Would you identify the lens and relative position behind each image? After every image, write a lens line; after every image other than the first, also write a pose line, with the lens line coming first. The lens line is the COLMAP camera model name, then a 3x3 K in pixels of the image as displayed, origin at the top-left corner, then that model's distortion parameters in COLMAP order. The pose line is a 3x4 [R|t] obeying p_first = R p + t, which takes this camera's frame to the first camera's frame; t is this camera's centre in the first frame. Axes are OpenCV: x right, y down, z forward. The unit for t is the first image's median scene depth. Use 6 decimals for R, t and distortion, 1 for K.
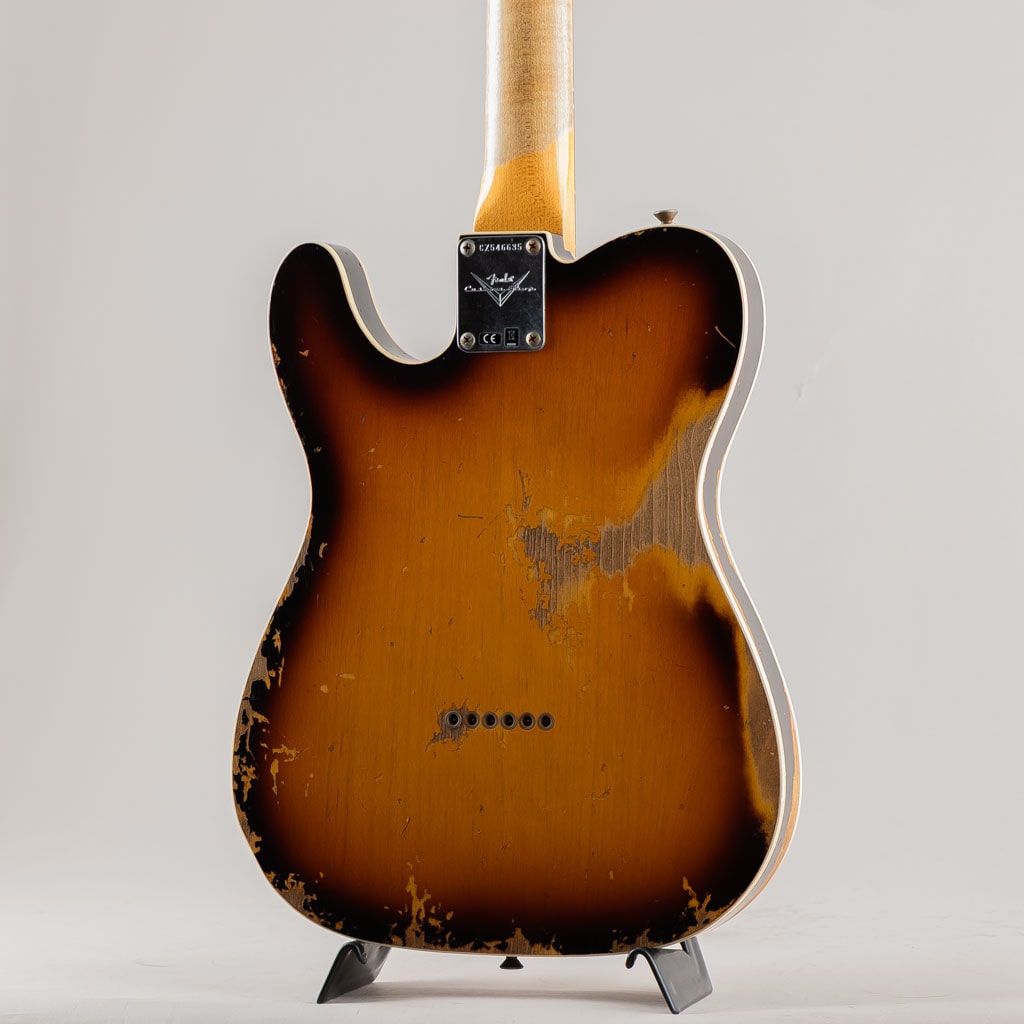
lens RADIAL K [[4165.3, 0, 512.0], [0, 4165.3, 512.0], [0, 0, 1]] dist [0.033091, -2.492983]
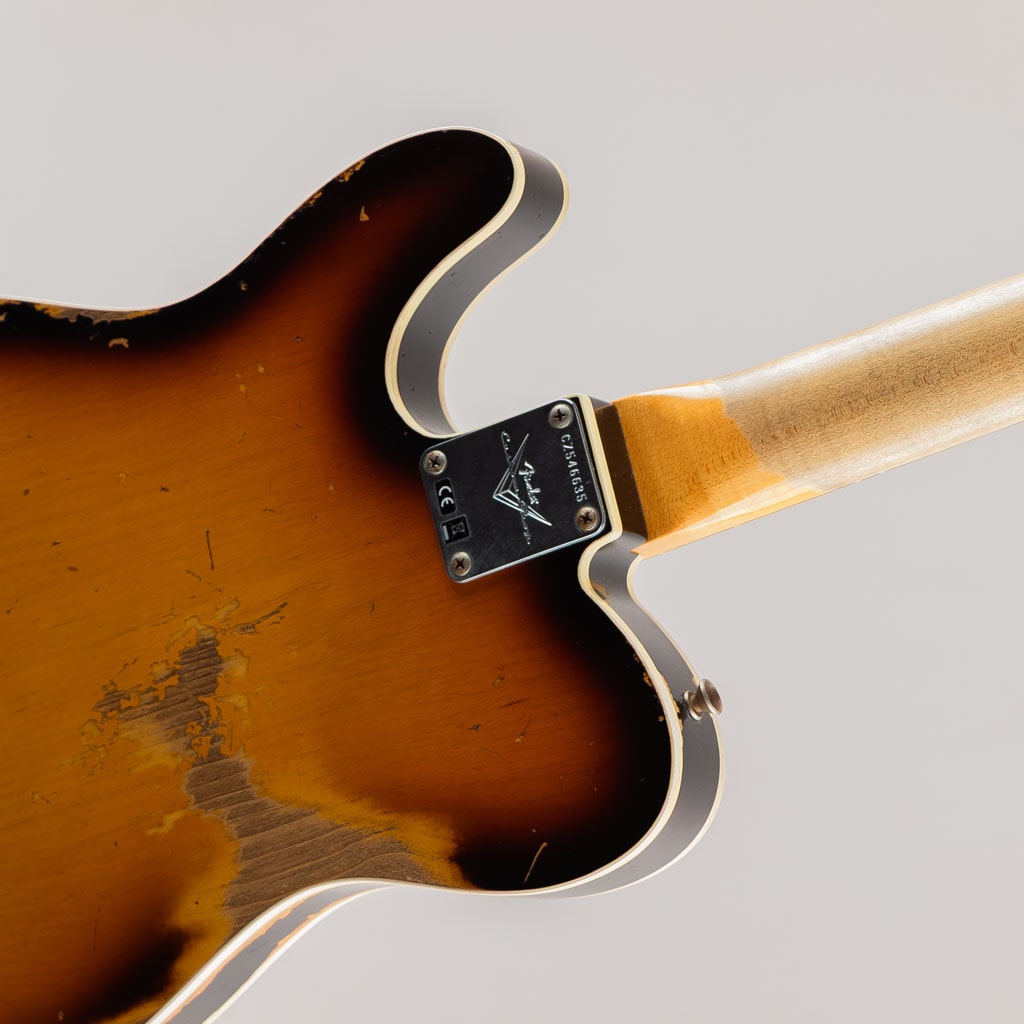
lens RADIAL K [[3844.3, 0, 512.0], [0, 3844.3, 512.0], [0, 0, 1]] dist [0.085532, -2.013685]
pose [[0.361624, 0.930685, 0.055259, -0.032273], [-0.863941, 0.312230, 0.395119, -0.284979], [0.350477, -0.190625, 0.916967, 0.462223]]
